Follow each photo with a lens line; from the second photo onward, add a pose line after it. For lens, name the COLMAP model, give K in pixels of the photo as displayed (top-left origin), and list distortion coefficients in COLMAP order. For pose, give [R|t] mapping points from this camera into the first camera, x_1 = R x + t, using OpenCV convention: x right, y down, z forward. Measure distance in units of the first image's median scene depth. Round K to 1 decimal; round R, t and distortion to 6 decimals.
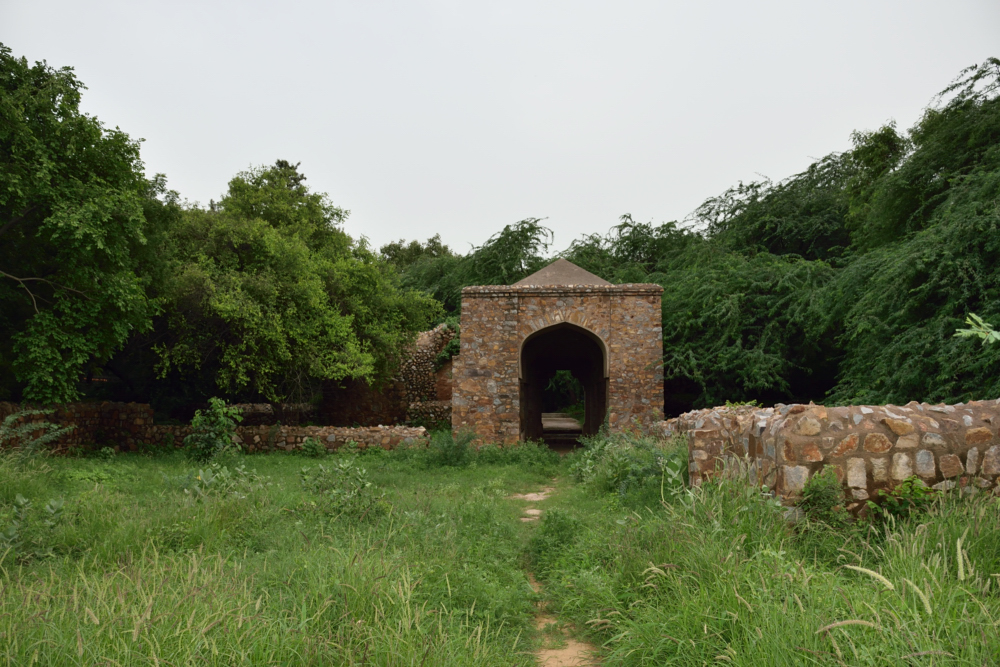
lens RADIAL K [[786.3, 0, 504.0], [0, 786.3, 336.0], [0, 0, 1]] dist [-0.111887, 0.058737]
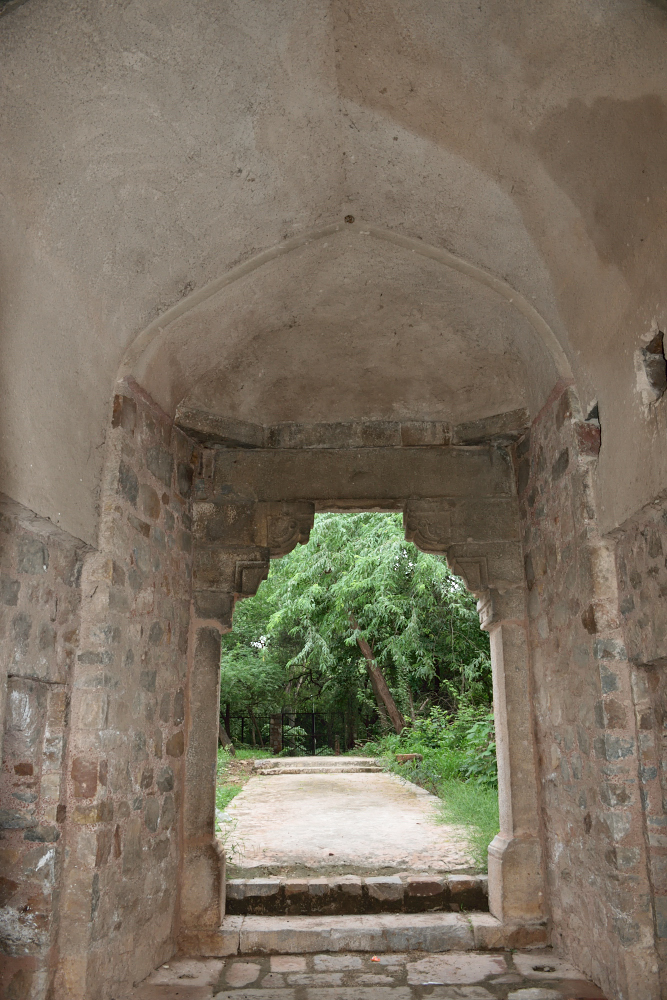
lens RADIAL K [[786.3, 0, 328.6], [0, 786.3, 505.5], [0, 0, 1]] dist [-0.111887, 0.058737]
pose [[0.999615, -0.004656, 0.027349, 0.083292], [0.010171, 0.978683, -0.205125, 0.099302], [-0.025811, 0.205325, 0.978354, 1.071395]]
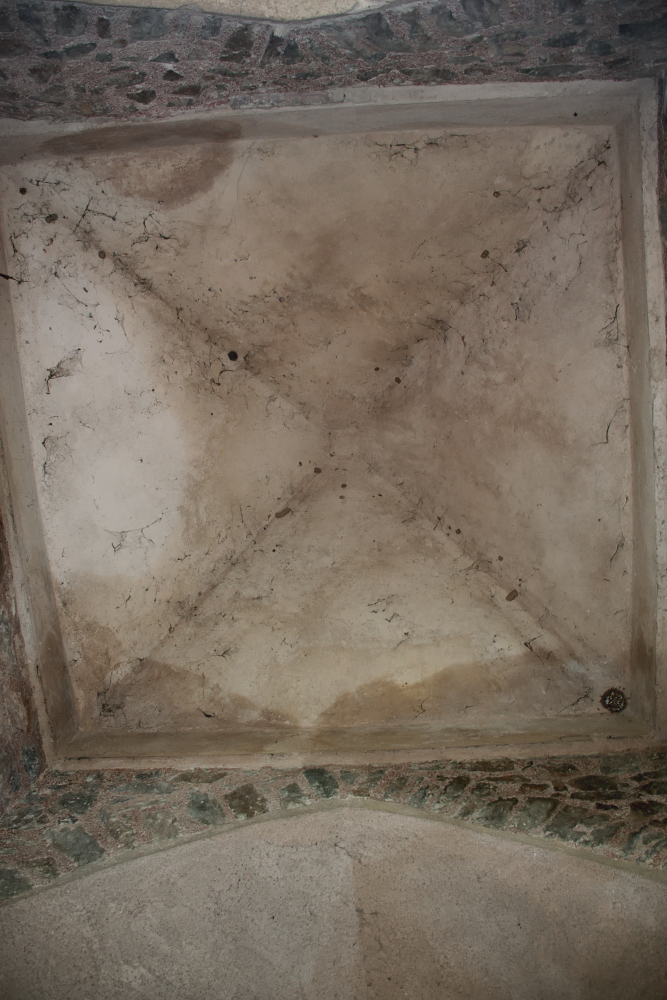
lens RADIAL K [[786.3, 0, 333.4], [0, 786.3, 499.1], [0, 0, 1]] dist [-0.111887, 0.058737]
pose [[0.998639, -0.007049, -0.051681, 0.090101], [-0.049540, 0.181833, -0.982081, 0.095918], [0.016320, 0.983304, 0.181236, 1.090612]]
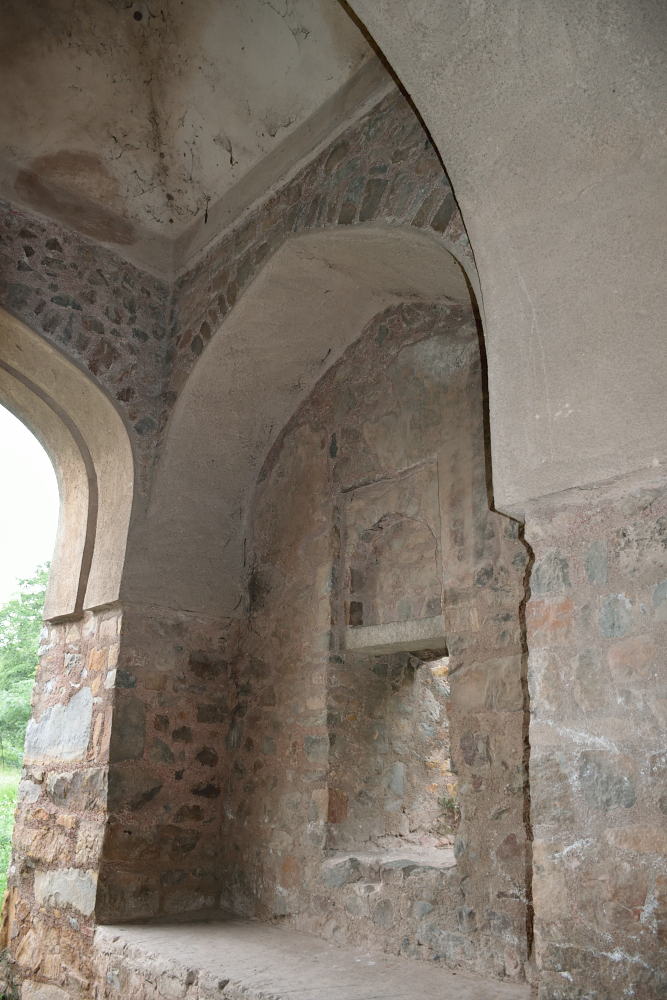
lens RADIAL K [[786.3, 0, 334.4], [0, 786.3, 500.8], [0, 0, 1]] dist [-0.111887, 0.058737]
pose [[-0.687932, -0.248296, -0.681982, 0.124767], [0.038822, 0.925725, -0.376199, 0.107789], [0.724736, -0.285275, -0.627197, 1.211490]]
